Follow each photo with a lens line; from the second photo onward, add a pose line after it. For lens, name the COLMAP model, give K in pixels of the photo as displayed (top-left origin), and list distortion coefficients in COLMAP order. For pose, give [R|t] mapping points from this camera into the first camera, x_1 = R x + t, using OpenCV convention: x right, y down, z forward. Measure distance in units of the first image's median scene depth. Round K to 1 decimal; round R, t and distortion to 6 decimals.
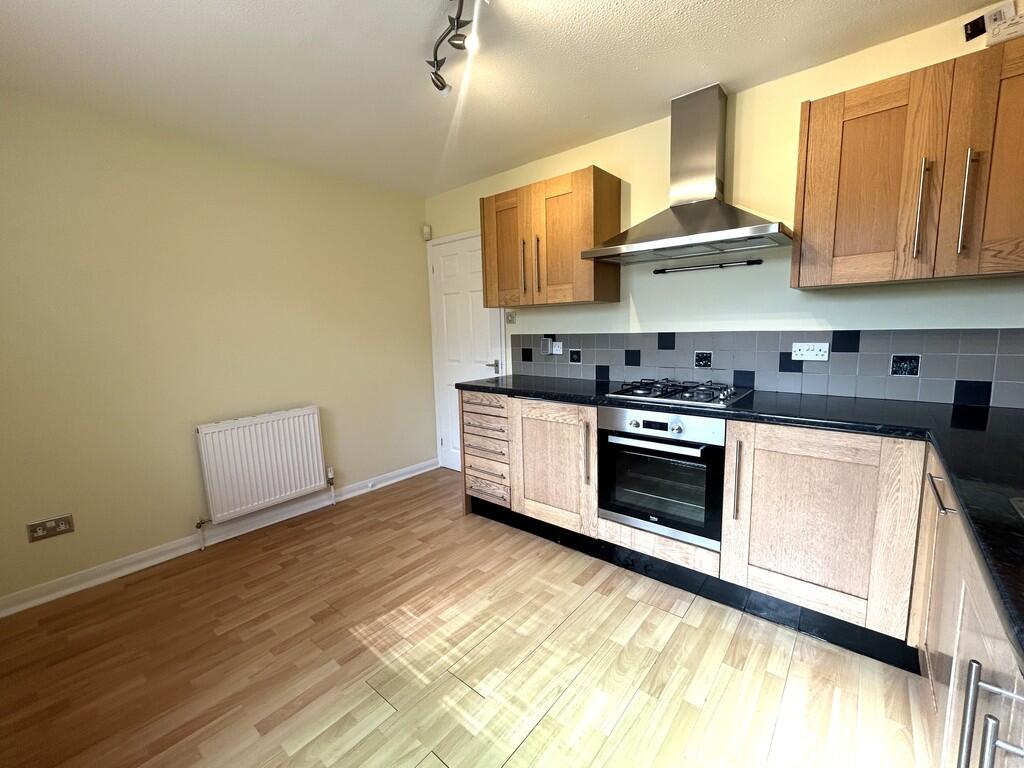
lens RADIAL K [[413.0, 0, 512.0], [0, 413.0, 384.0], [0, 0, 1]] dist [0.001372, 0.000082]
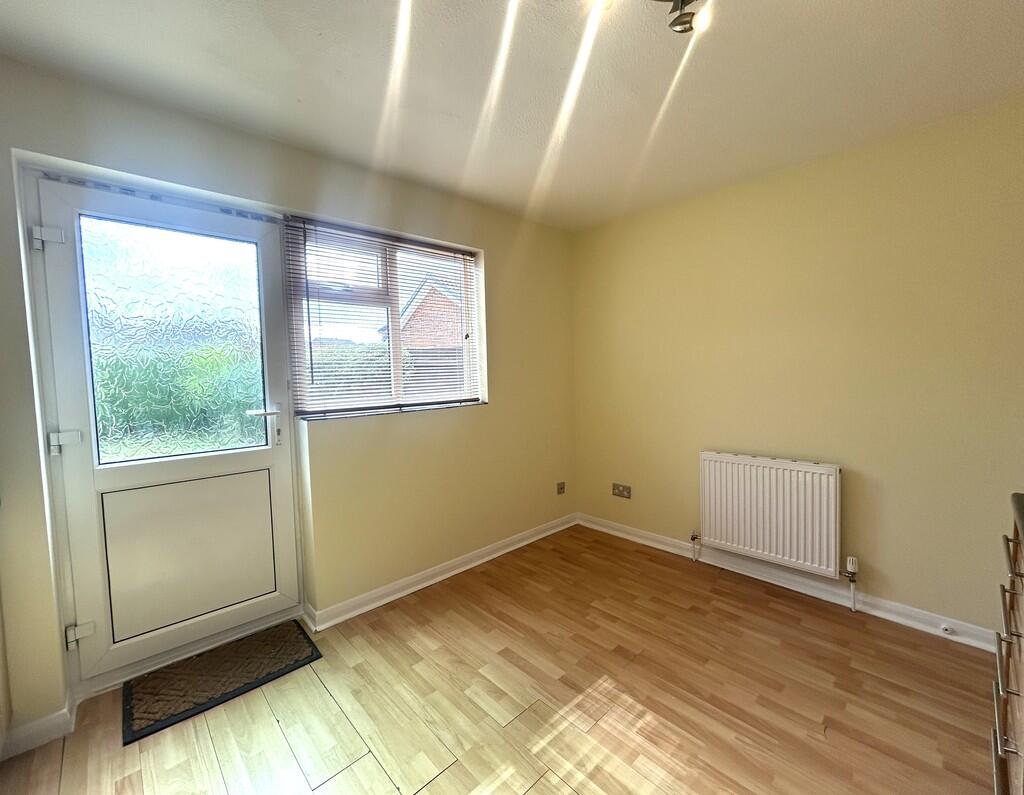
lens RADIAL K [[441.6, 0, 512.0], [0, 441.6, 397.5], [0, 0, 1]] dist [-0.002546, 0.000075]
pose [[-0.116015, 0.092726, -0.988910, 0.560778], [-0.112331, 0.988020, 0.105821, -0.131953], [0.986875, 0.123362, -0.104209, 0.749521]]
